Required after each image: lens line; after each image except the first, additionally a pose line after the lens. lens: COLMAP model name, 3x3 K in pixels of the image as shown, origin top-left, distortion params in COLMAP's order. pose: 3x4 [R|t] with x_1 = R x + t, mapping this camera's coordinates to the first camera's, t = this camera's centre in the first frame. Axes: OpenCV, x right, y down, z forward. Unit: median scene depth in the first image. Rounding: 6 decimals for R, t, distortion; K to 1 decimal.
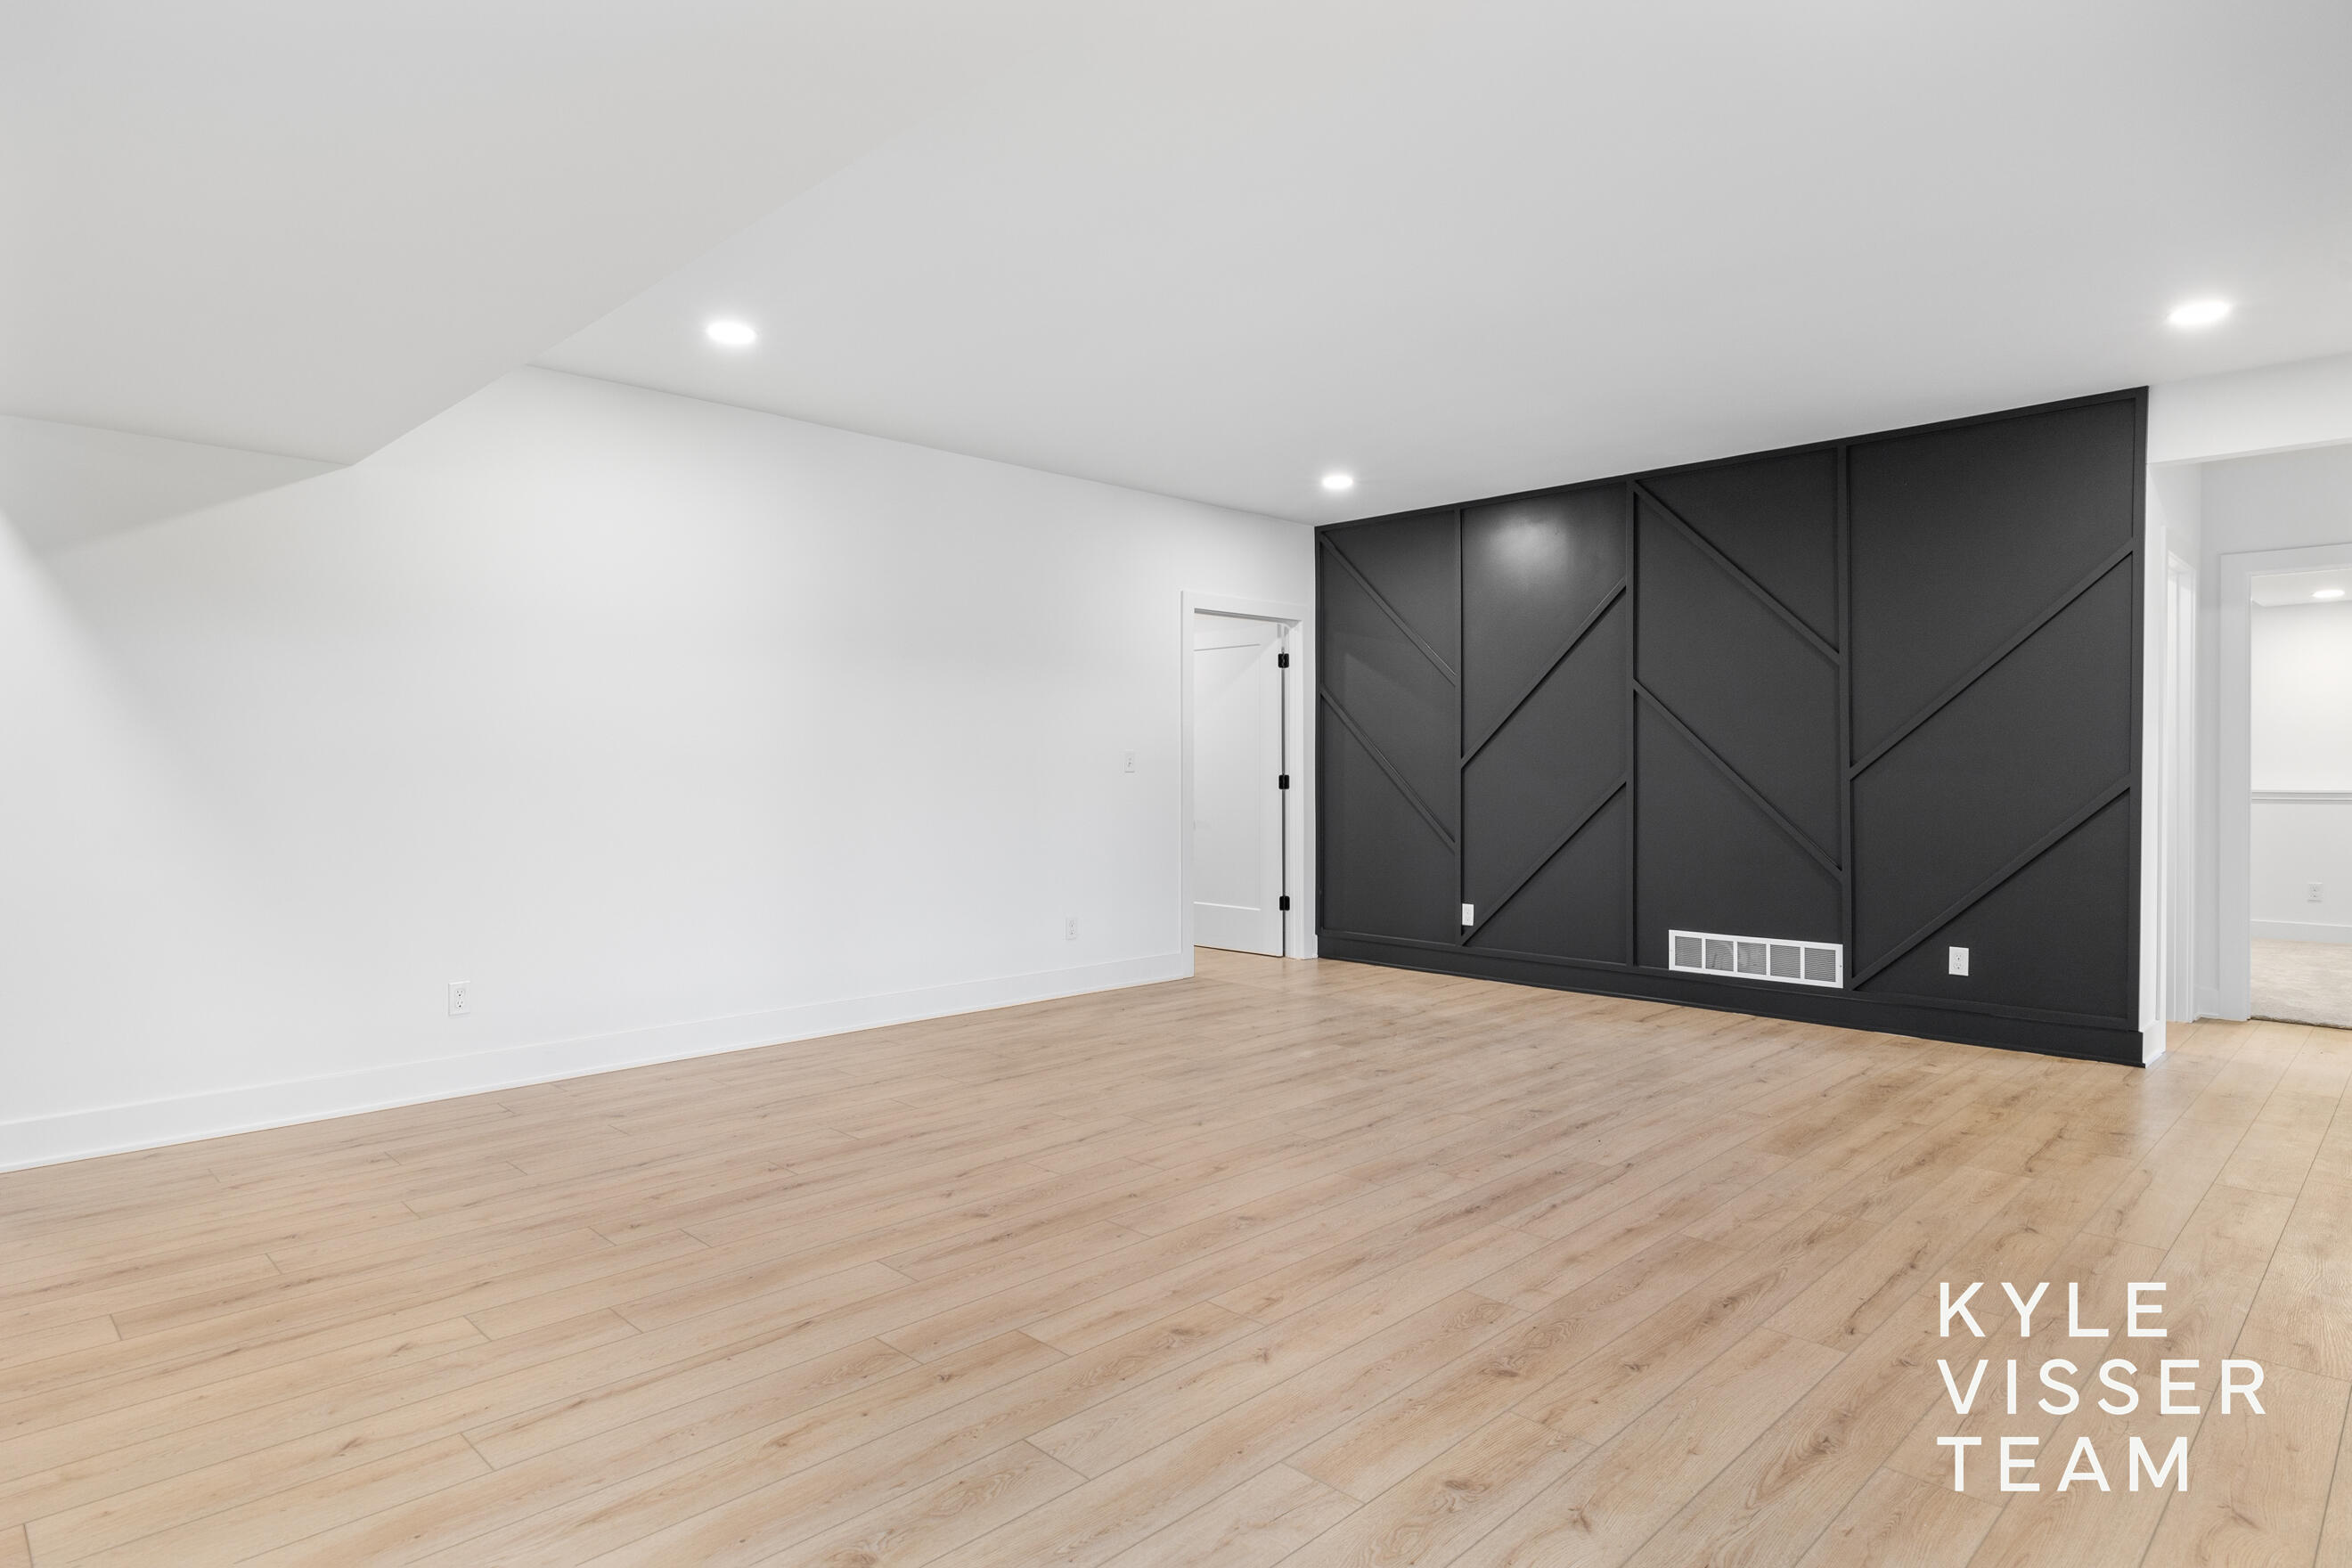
lens RADIAL K [[1304.0, 0, 1178.2], [0, 1304.0, 781.8], [0, 0, 1]] dist [-0.006062, -0.000609]
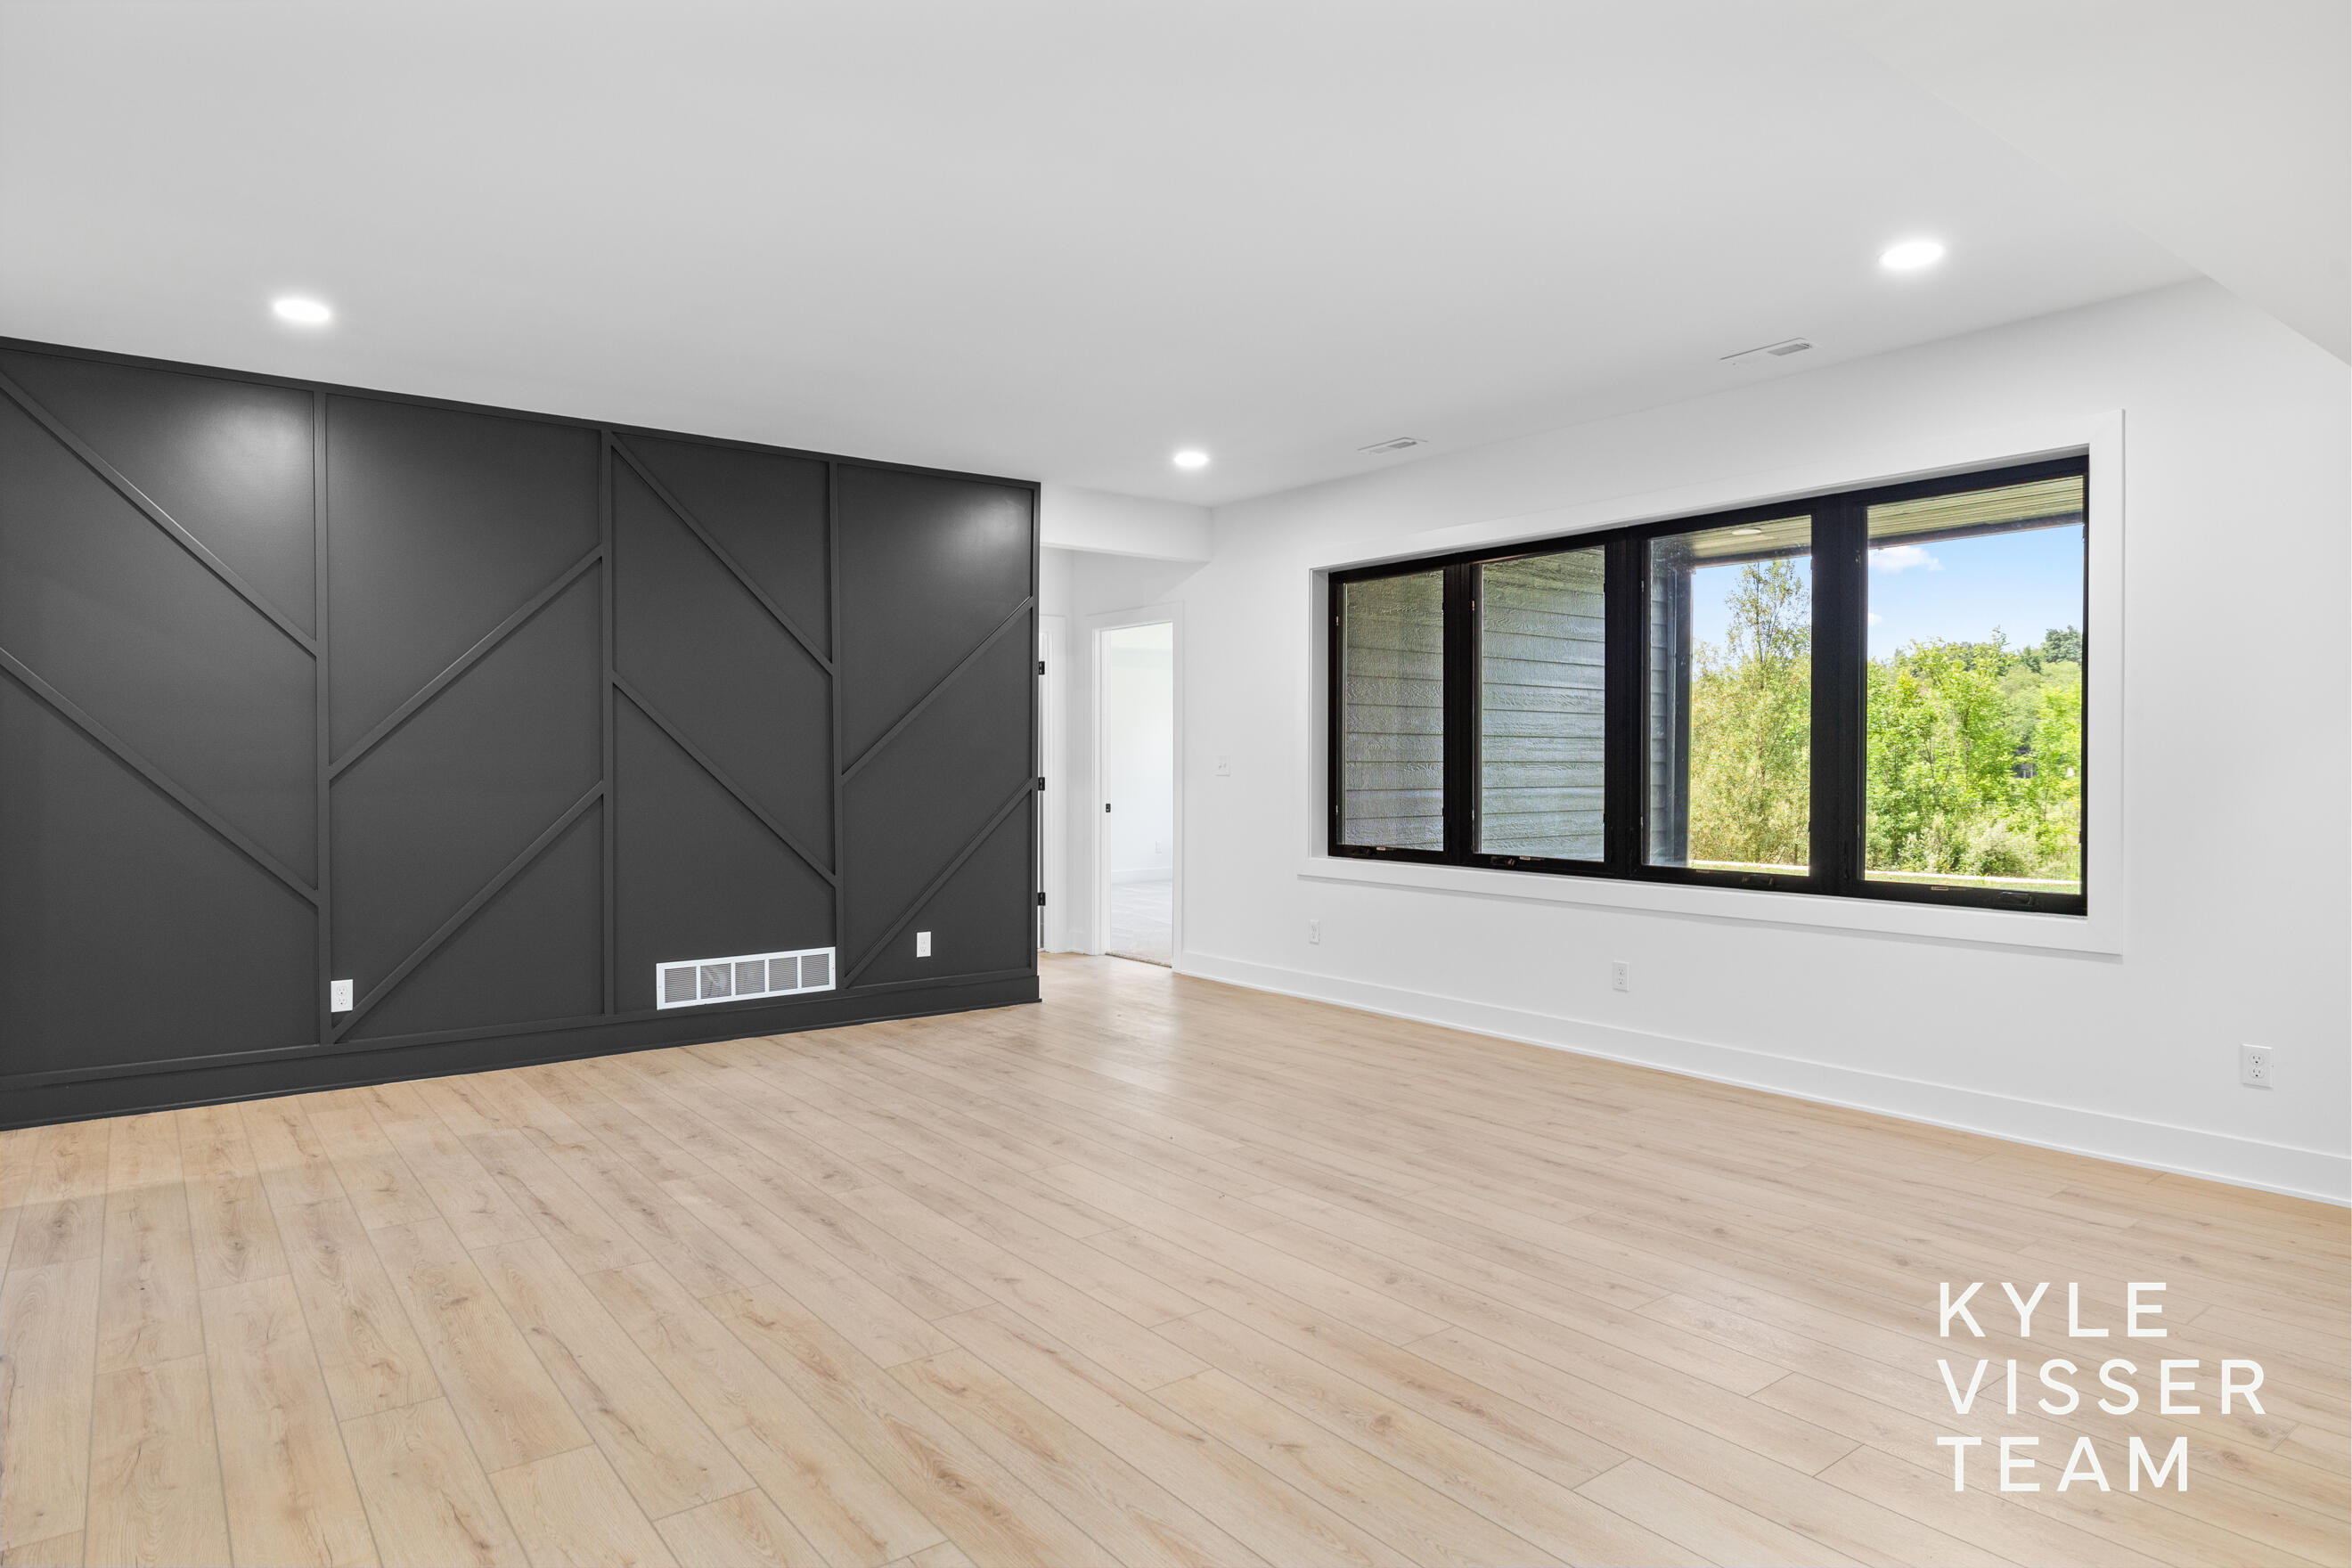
lens RADIAL K [[1382.0, 0, 1179.0], [0, 1382.0, 773.3], [0, 0, 1]] dist [-0.009768, -0.000509]
pose [[0.125976, -0.008433, 0.991997, -0.688599], [0.014070, 0.999878, 0.006713, -0.019134], [-0.991933, 0.013111, 0.126080, 0.769965]]
